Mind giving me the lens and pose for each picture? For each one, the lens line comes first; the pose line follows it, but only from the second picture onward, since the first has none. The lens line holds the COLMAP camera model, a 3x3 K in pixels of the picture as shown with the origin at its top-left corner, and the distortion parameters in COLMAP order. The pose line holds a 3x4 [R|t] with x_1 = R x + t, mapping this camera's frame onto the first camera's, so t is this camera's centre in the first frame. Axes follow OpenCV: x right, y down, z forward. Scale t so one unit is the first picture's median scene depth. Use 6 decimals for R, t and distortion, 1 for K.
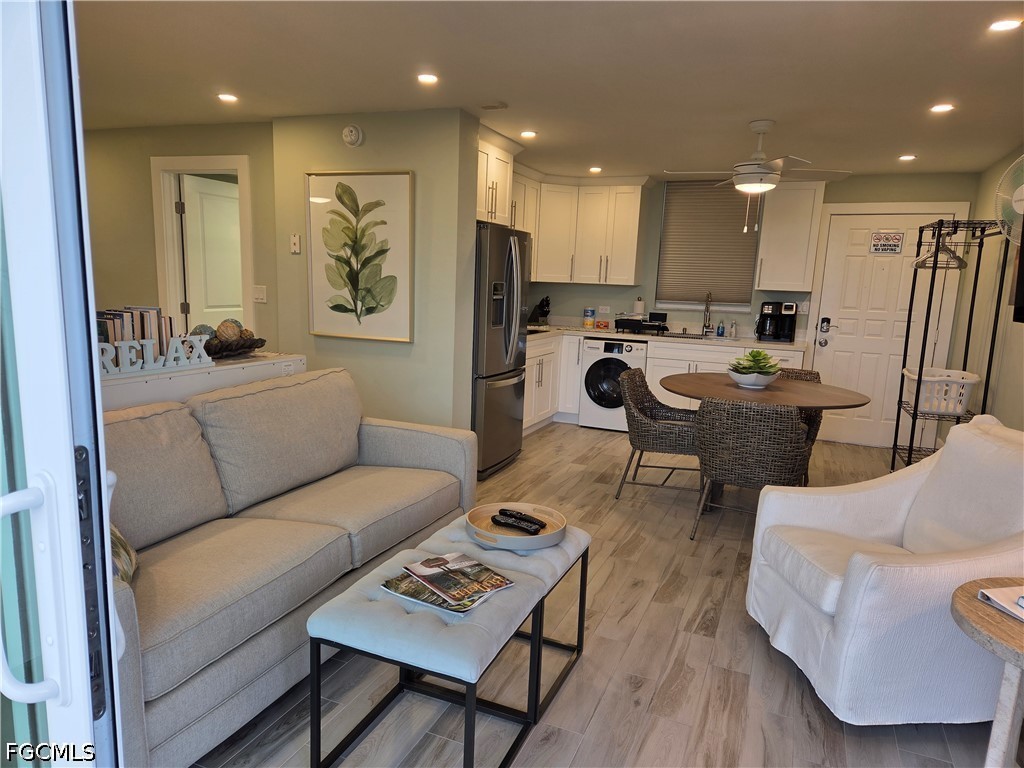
lens RADIAL K [[680.0, 0, 502.5], [0, 680.0, 394.5], [0, 0, 1]] dist [0.087171, -0.074159]
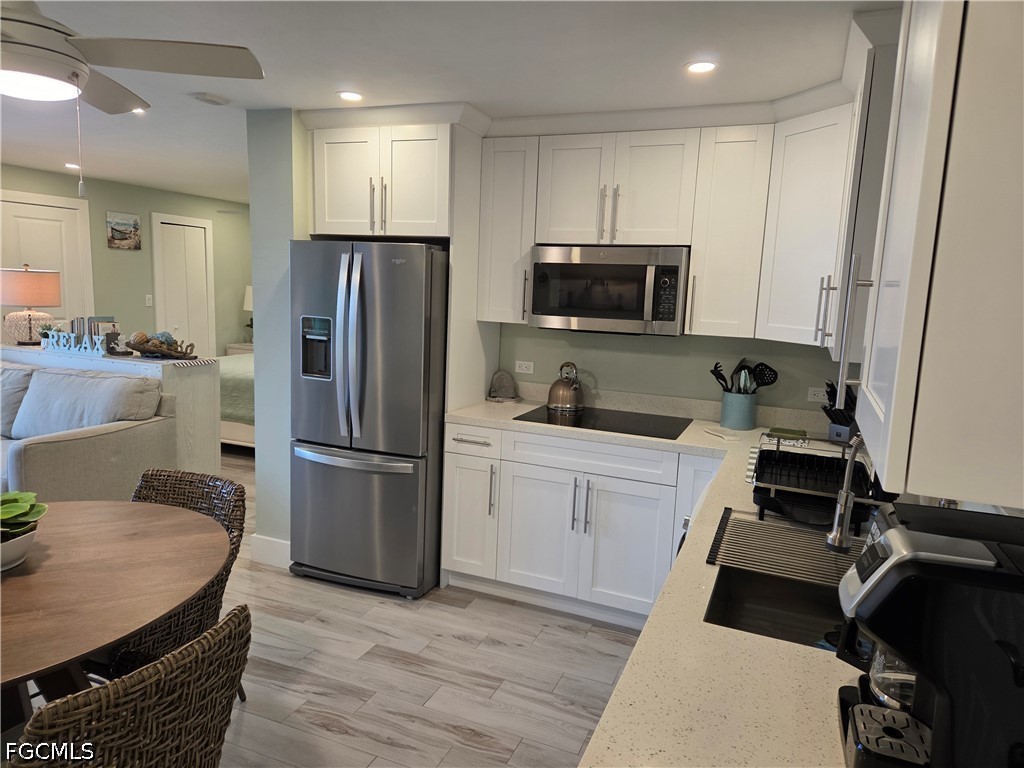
lens RADIAL K [[680.0, 0, 519.5], [0, 680.0, 384.0], [0, 0, 1]] dist [0.087171, -0.074159]
pose [[0.033510, 0.108187, -0.993566, 0.737044], [-0.211059, 0.972470, 0.098771, -0.214553], [0.976899, 0.206391, 0.055421, 1.197184]]
